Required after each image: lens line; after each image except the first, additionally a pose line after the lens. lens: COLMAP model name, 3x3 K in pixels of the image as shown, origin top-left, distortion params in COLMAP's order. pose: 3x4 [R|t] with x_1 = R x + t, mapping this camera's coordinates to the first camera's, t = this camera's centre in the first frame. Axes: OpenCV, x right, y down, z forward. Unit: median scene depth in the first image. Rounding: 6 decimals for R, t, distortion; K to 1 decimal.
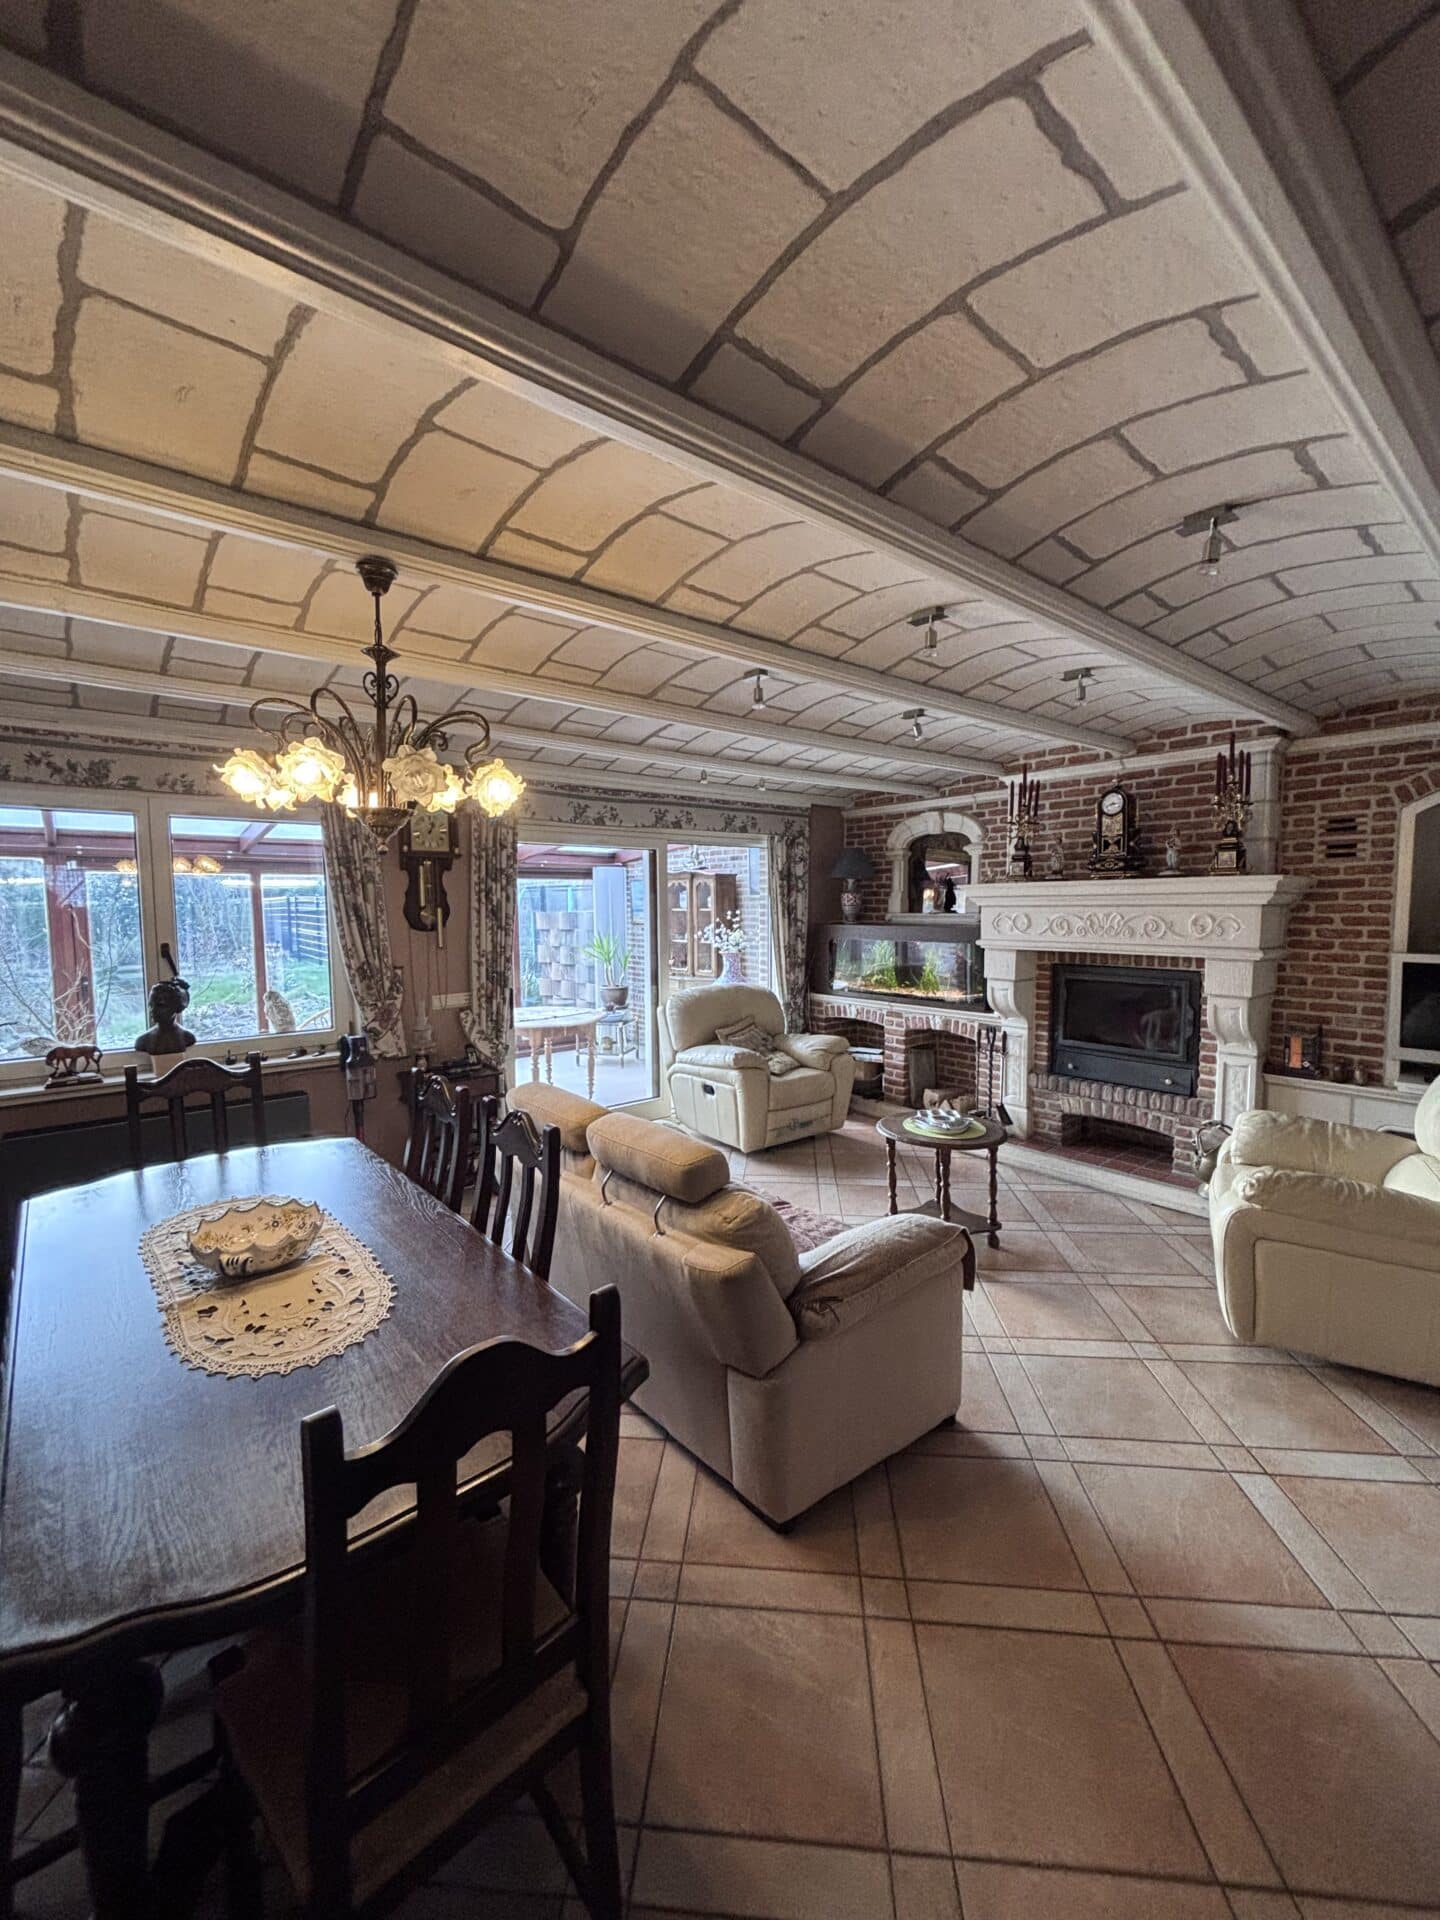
lens RADIAL K [[773.6, 0, 714.5], [0, 773.6, 959.6], [0, 0, 1]] dist [-0.000954, -0.000521]
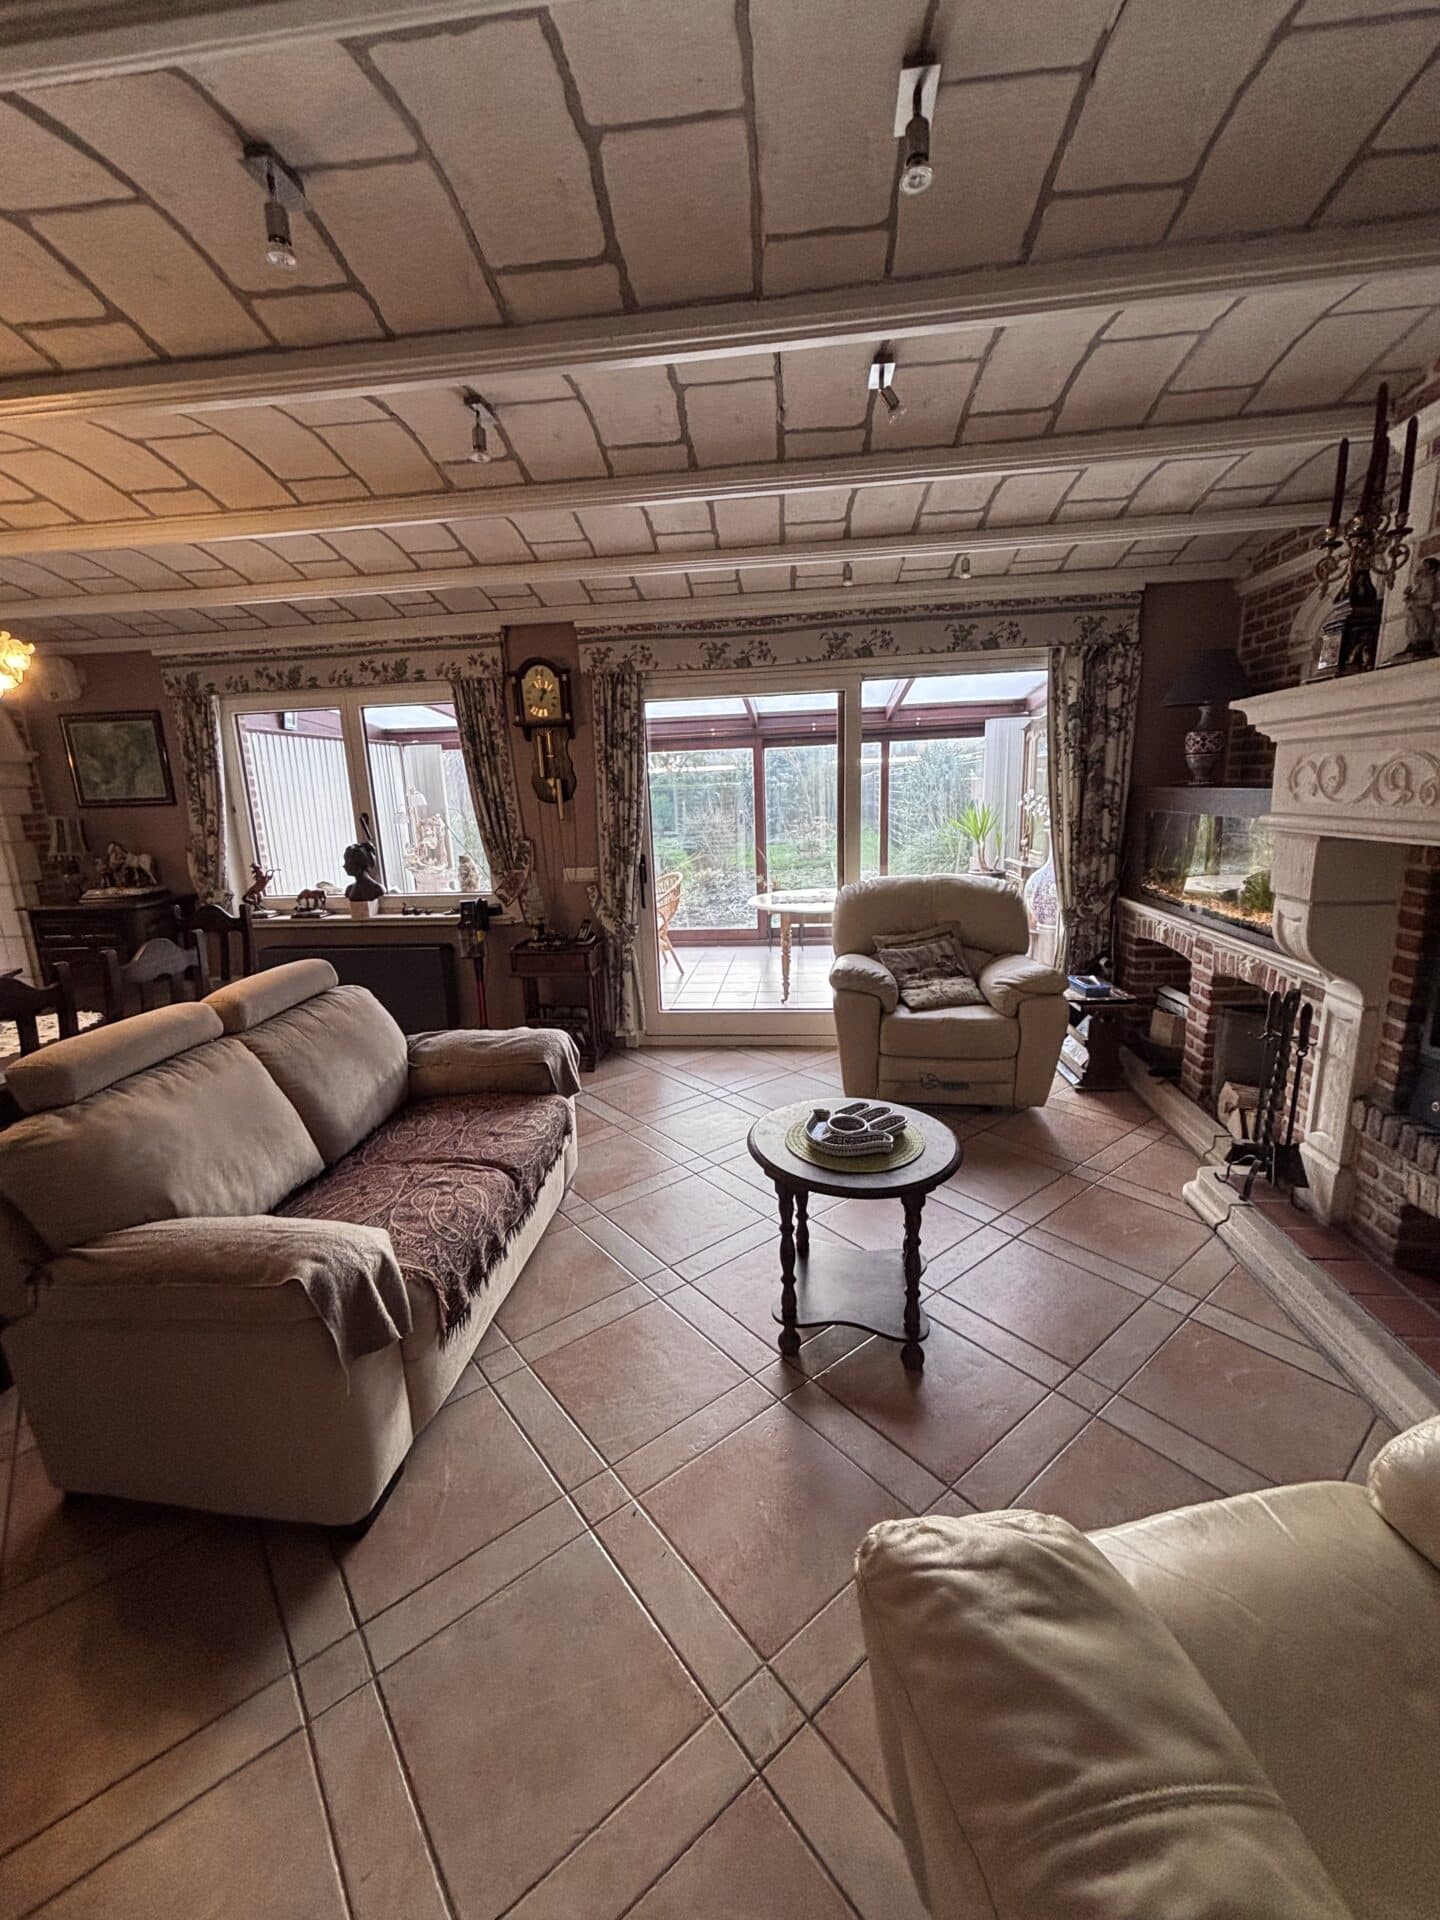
lens RADIAL K [[773.6, 0, 721.7], [0, 773.6, 965.8], [0, 0, 1]] dist [-0.000954, -0.000521]
pose [[0.694165, 0.142462, -0.705578, 0.465981], [-0.020538, 0.983740, 0.178420, -0.011151], [0.719523, -0.109362, 0.685803, 0.407364]]
